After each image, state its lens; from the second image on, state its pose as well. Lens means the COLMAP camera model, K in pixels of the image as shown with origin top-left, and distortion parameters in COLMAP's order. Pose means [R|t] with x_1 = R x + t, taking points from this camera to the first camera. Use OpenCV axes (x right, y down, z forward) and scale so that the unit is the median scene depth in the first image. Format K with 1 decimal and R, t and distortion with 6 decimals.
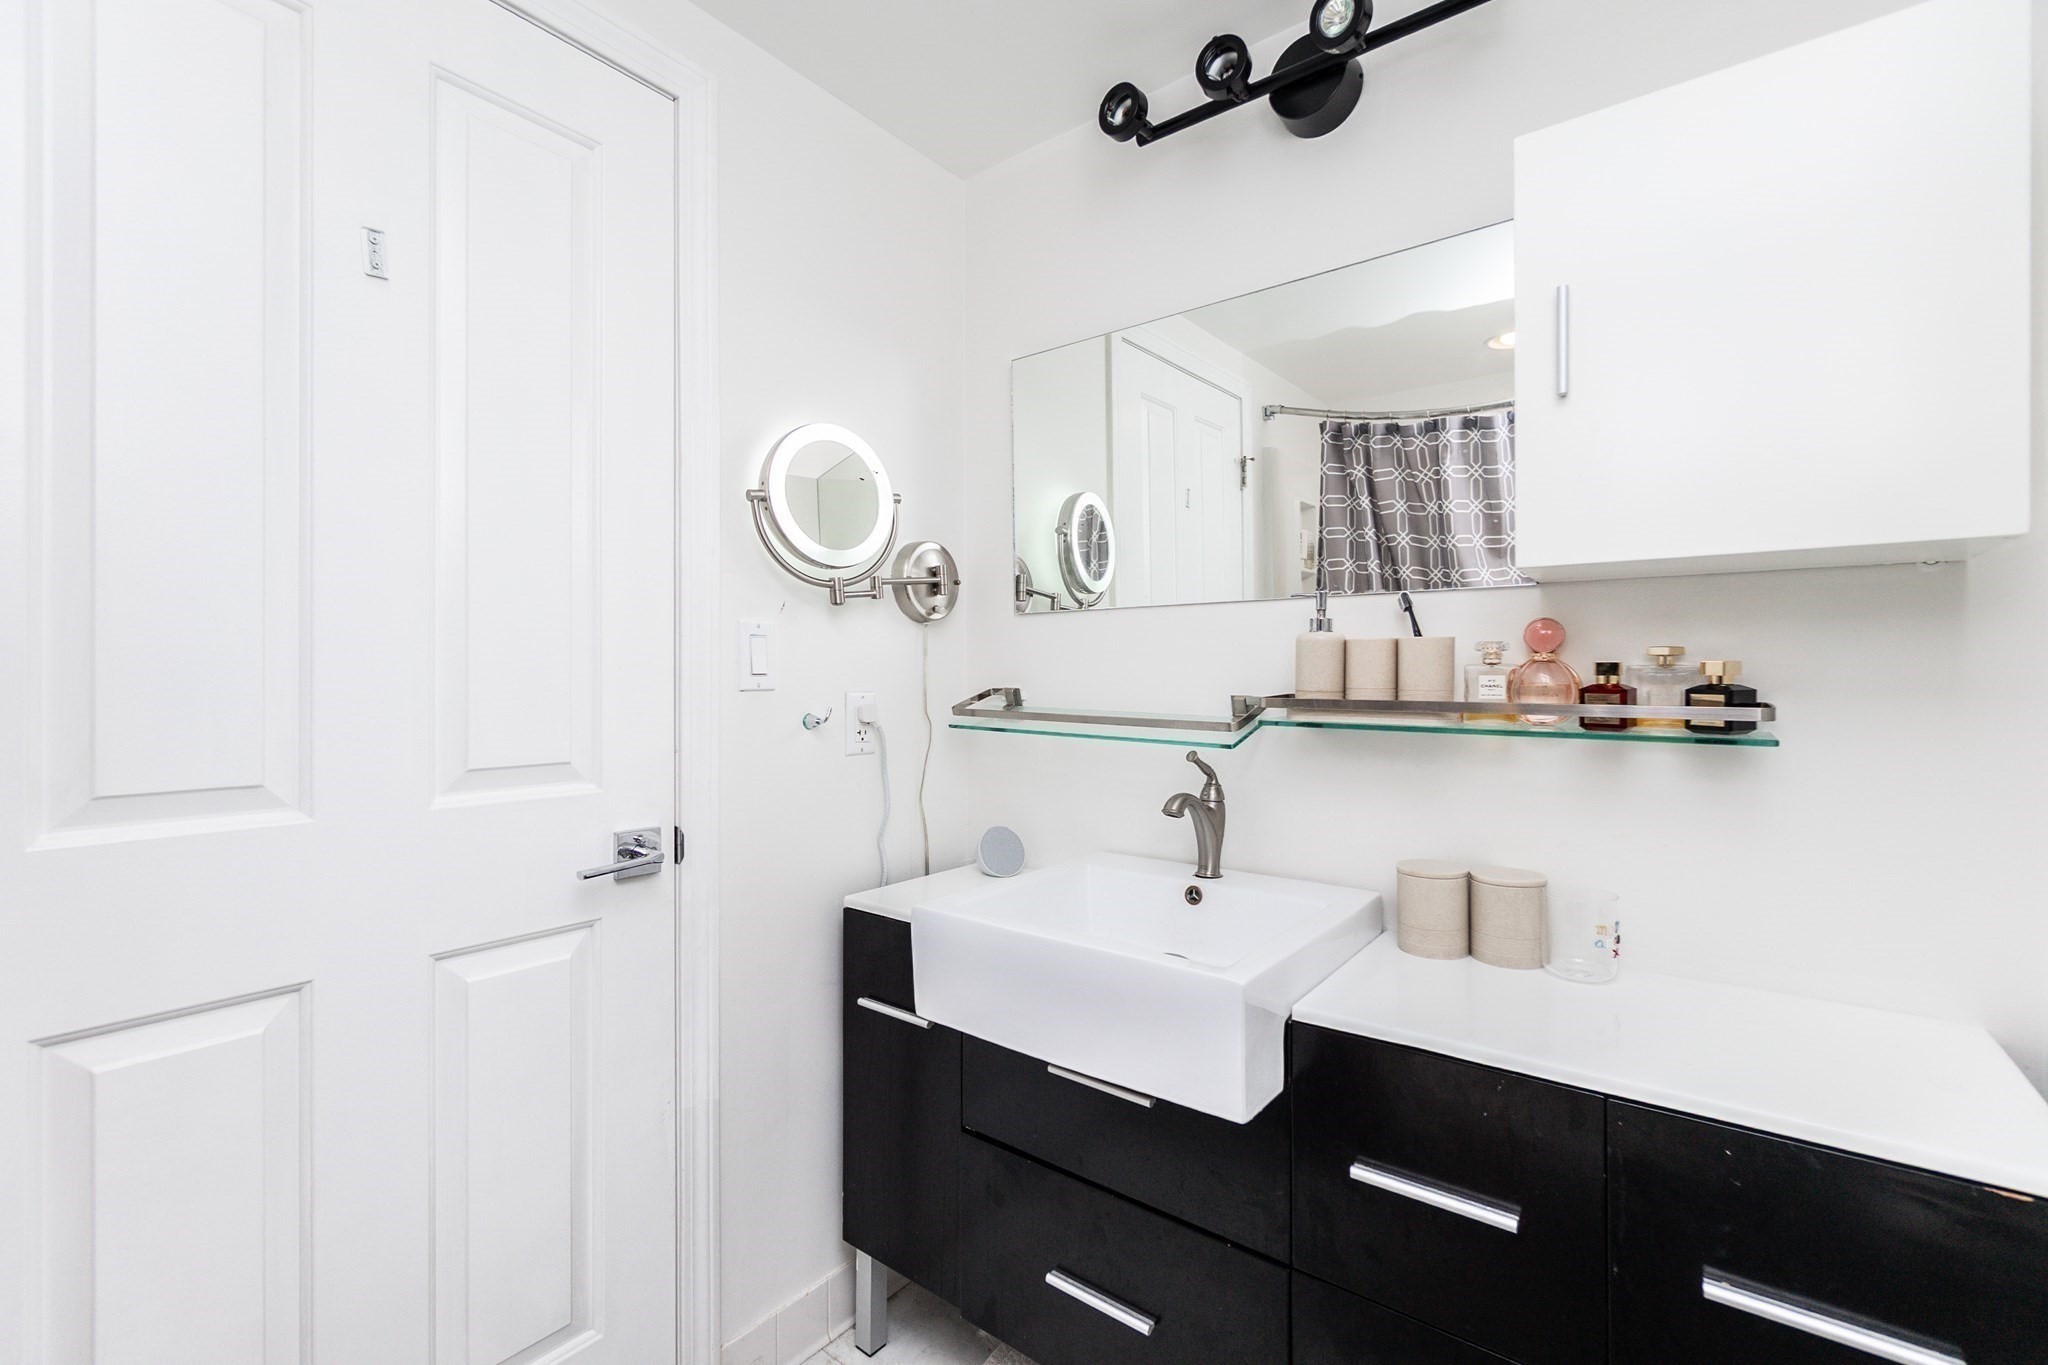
lens RADIAL K [[895.0, 0, 1025.2], [0, 895.0, 672.0], [0, 0, 1]] dist [0.008028, -0.000215]
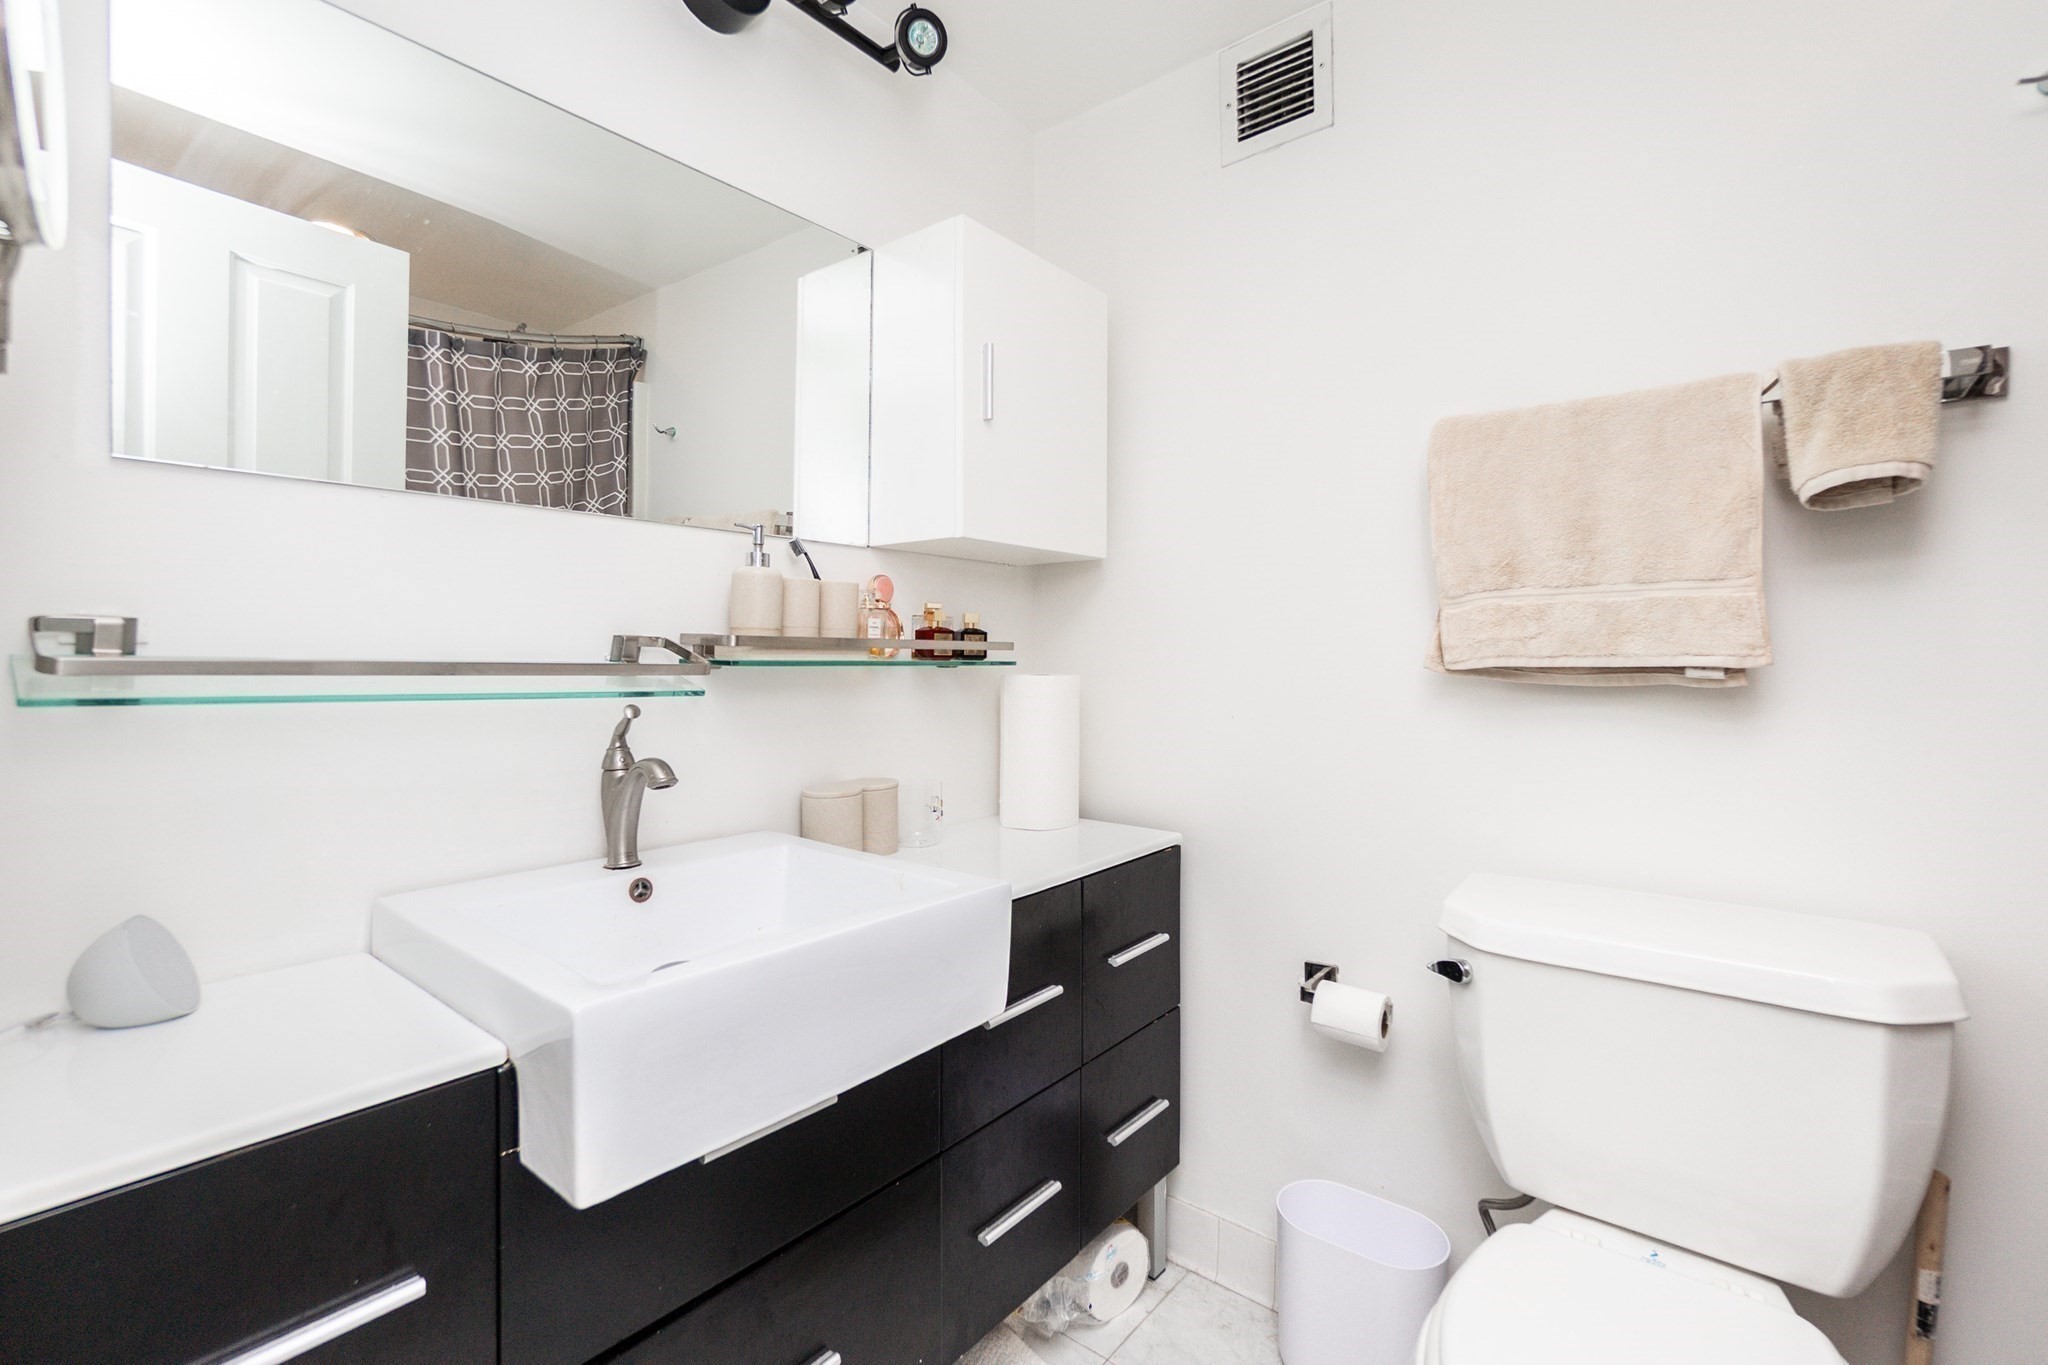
lens RADIAL K [[877.9, 0, 1059.2], [0, 877.9, 659.9], [0, 0, 1]] dist [0.001914, 0.000066]
pose [[0.000319, -0.005284, 0.999986, -0.620307], [-0.002019, 0.999984, 0.005284, 0.049780], [-0.999998, -0.002020, 0.000309, 0.690838]]
